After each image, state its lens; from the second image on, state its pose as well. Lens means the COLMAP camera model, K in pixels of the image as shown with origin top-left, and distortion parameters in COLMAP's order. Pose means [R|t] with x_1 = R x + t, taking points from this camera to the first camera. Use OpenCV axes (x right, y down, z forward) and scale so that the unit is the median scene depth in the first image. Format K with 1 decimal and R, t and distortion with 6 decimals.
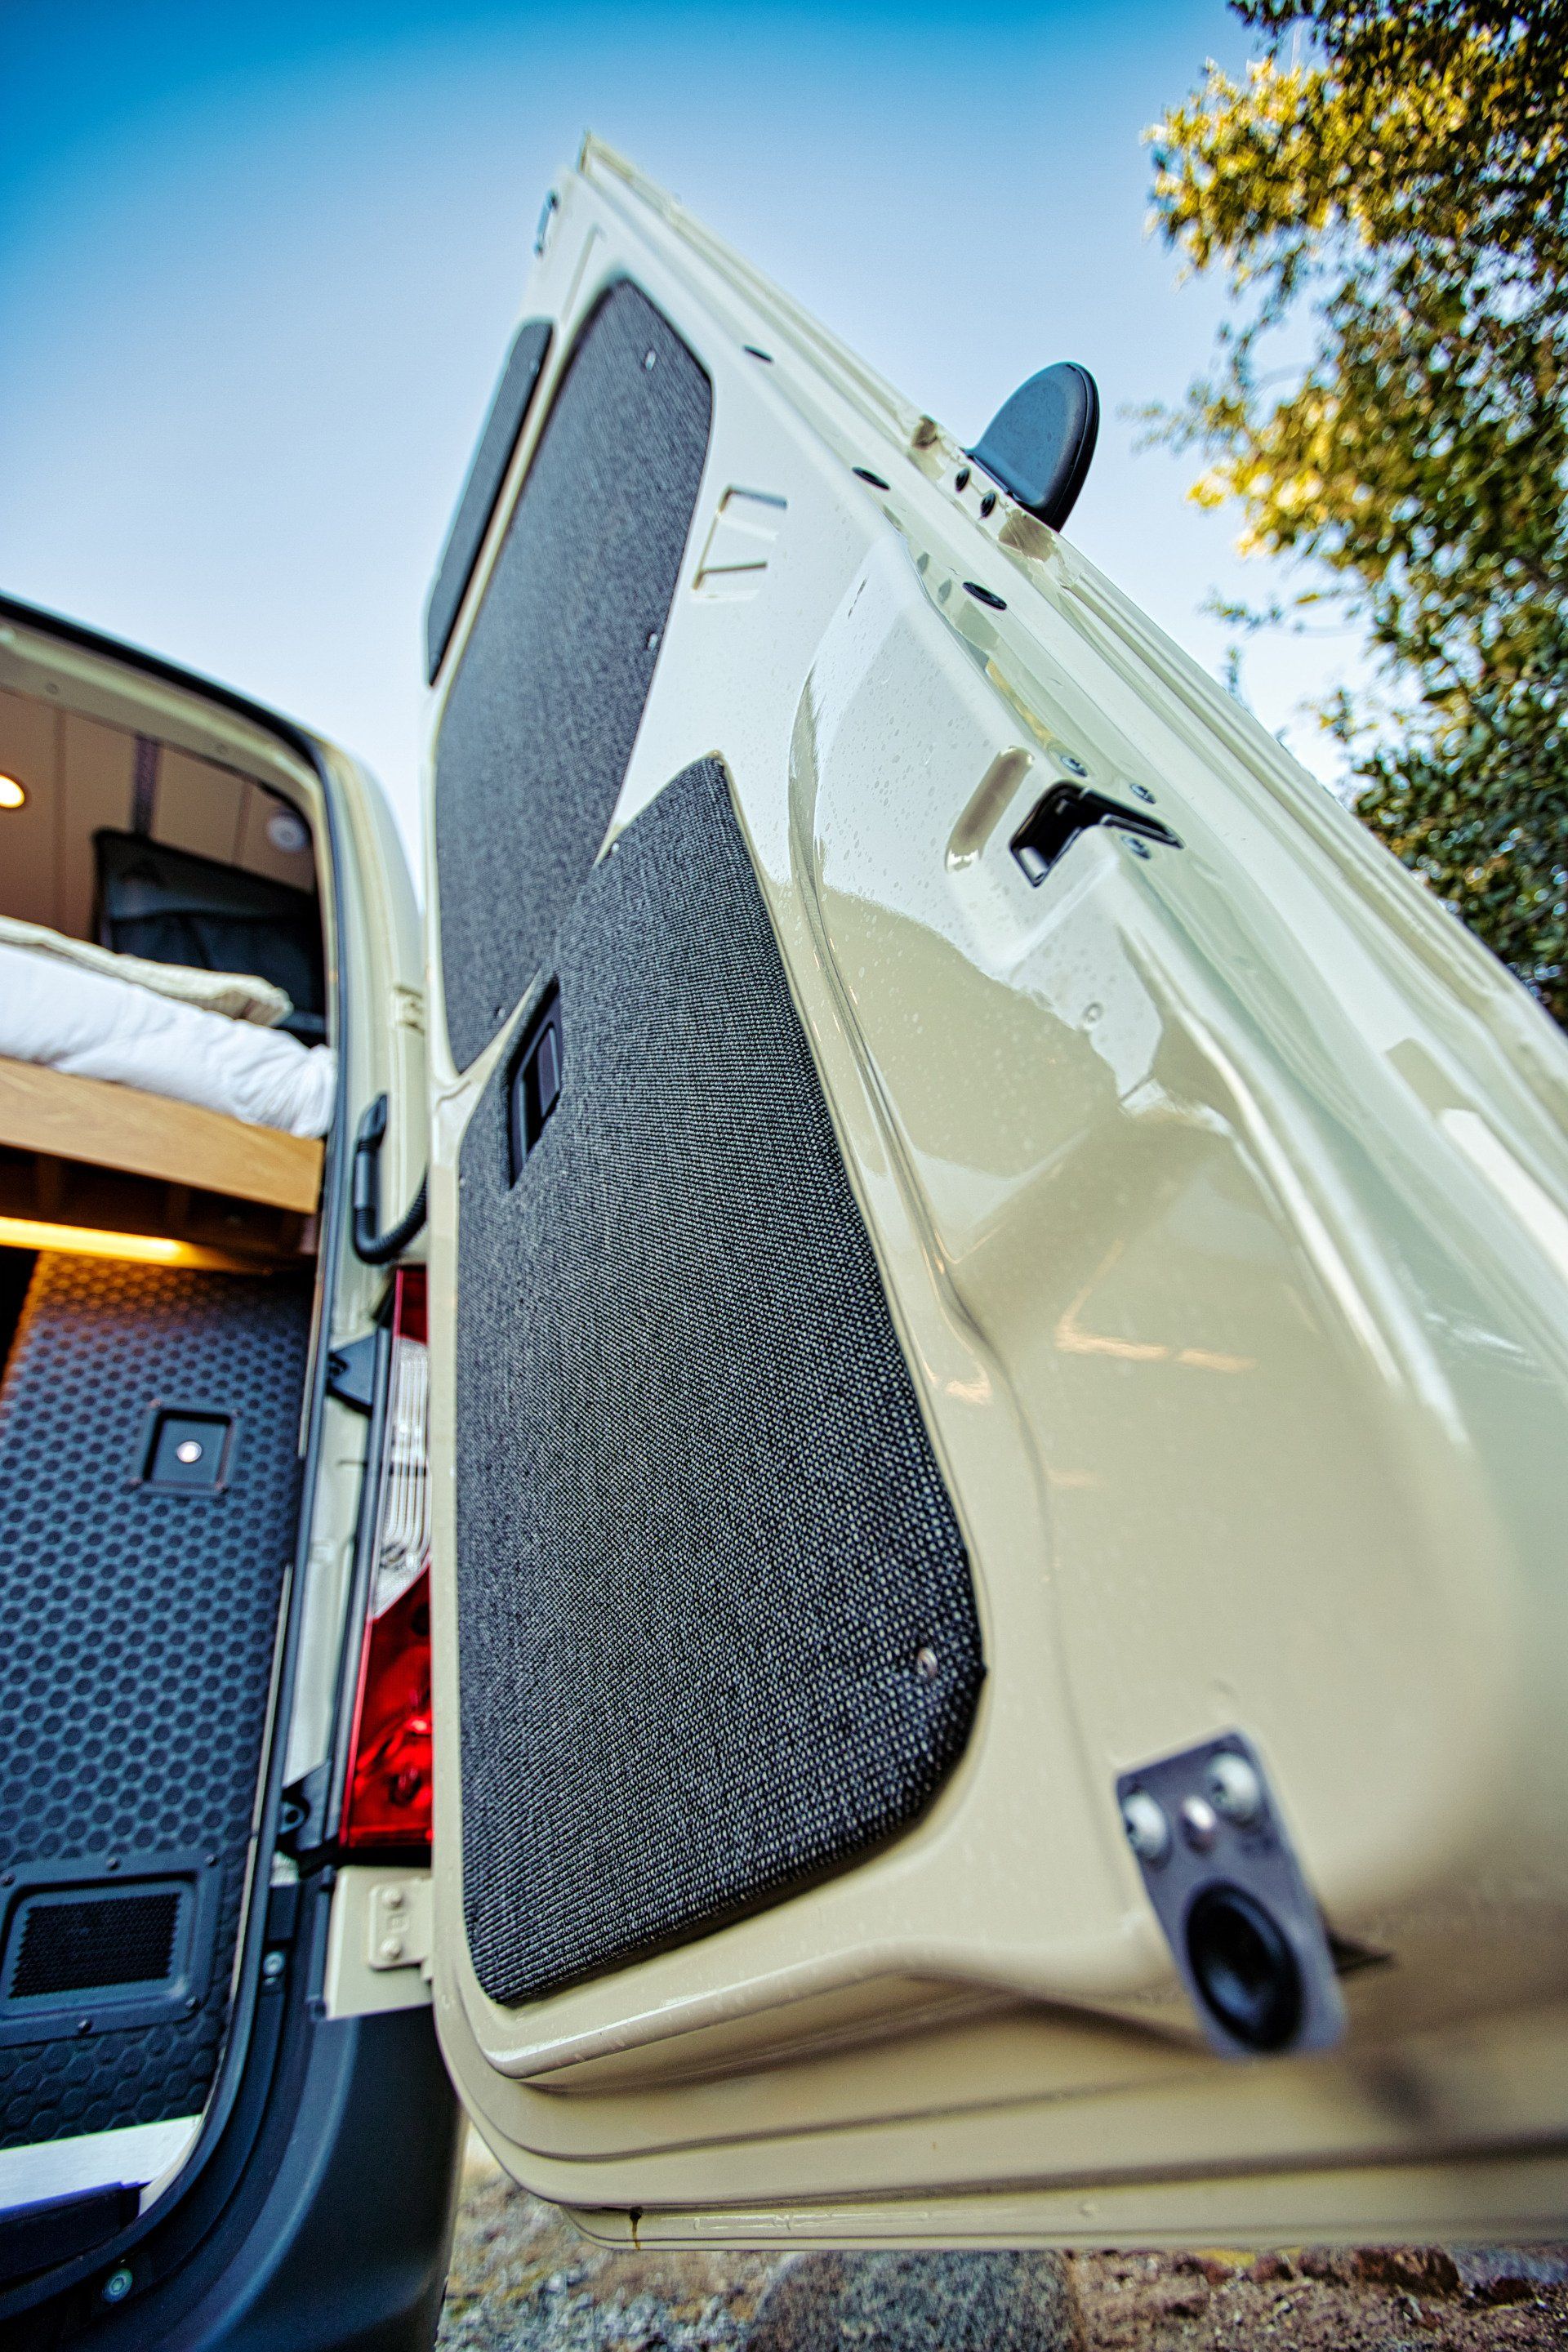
lens RADIAL K [[1080.2, 0, 789.8], [0, 1080.2, 1174.1], [0, 0, 1]] dist [-0.052242, 0.017279]
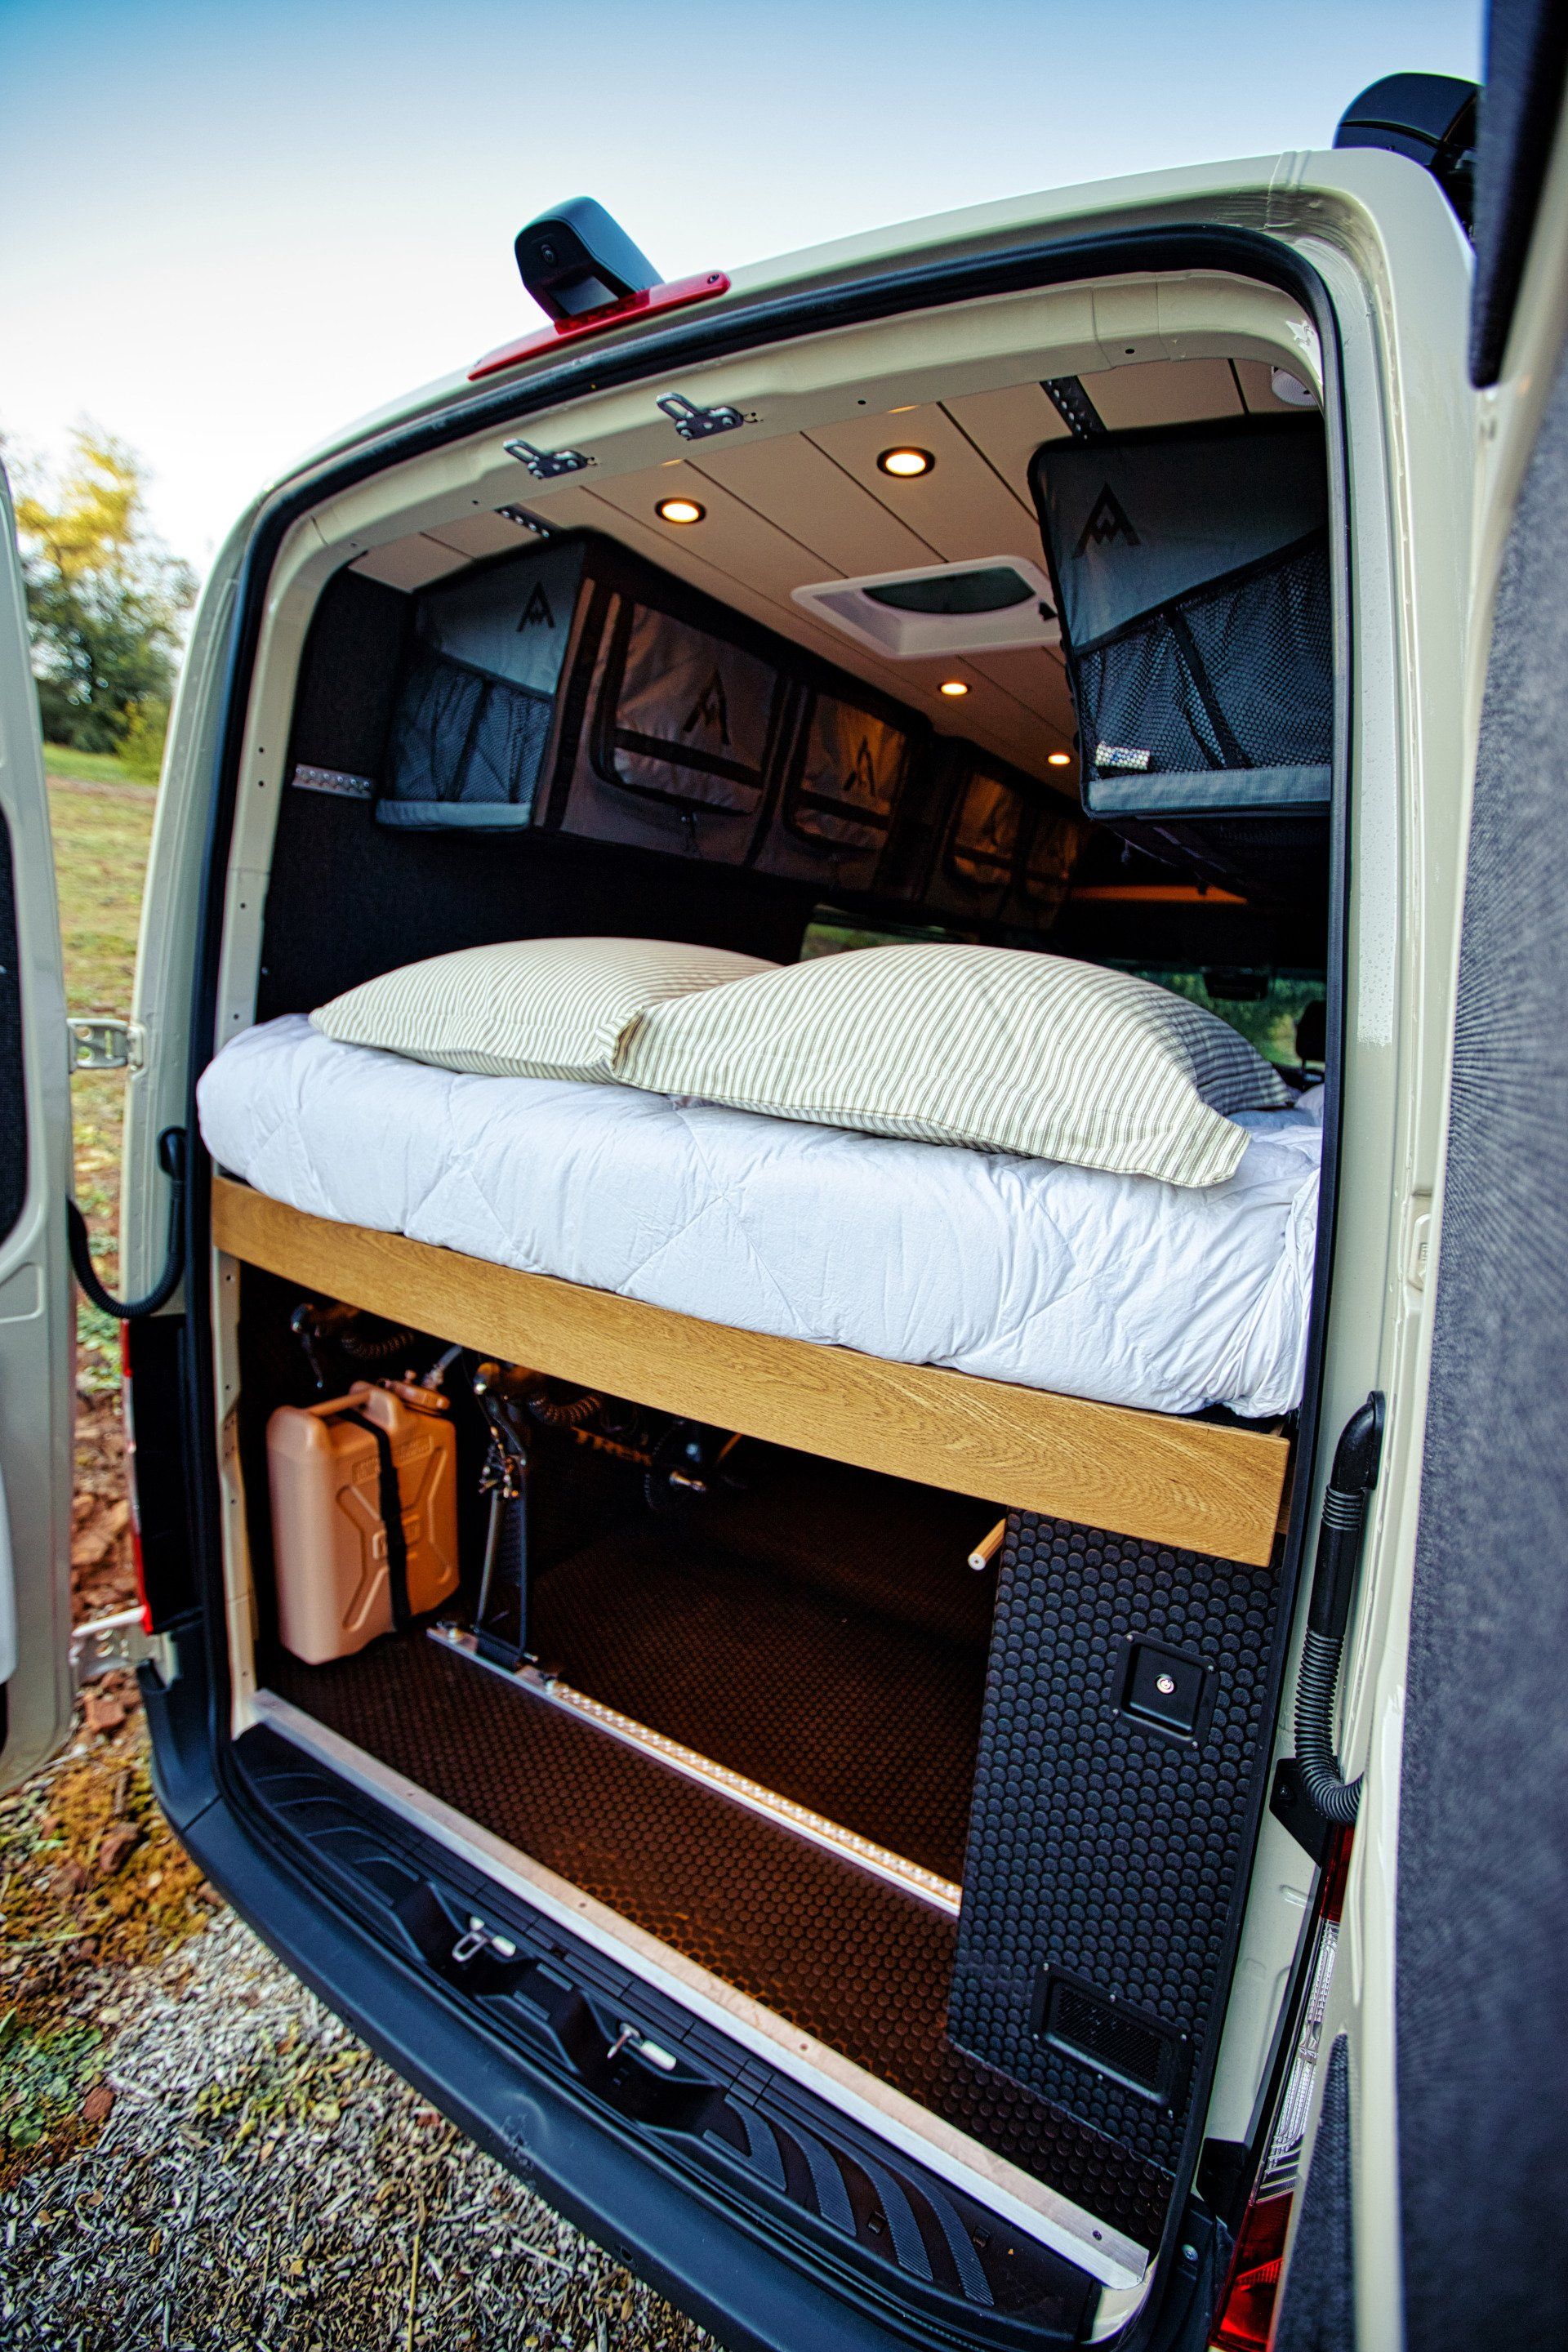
lens RADIAL K [[1080.2, 0, 789.8], [0, 1080.2, 1174.1], [0, 0, 1]] dist [-0.052242, 0.017279]
pose [[0.496080, 0.365323, -0.787682, -0.143401], [0.428749, 0.685798, 0.588095, -0.762683], [0.755035, -0.629460, 0.183579, 0.849943]]
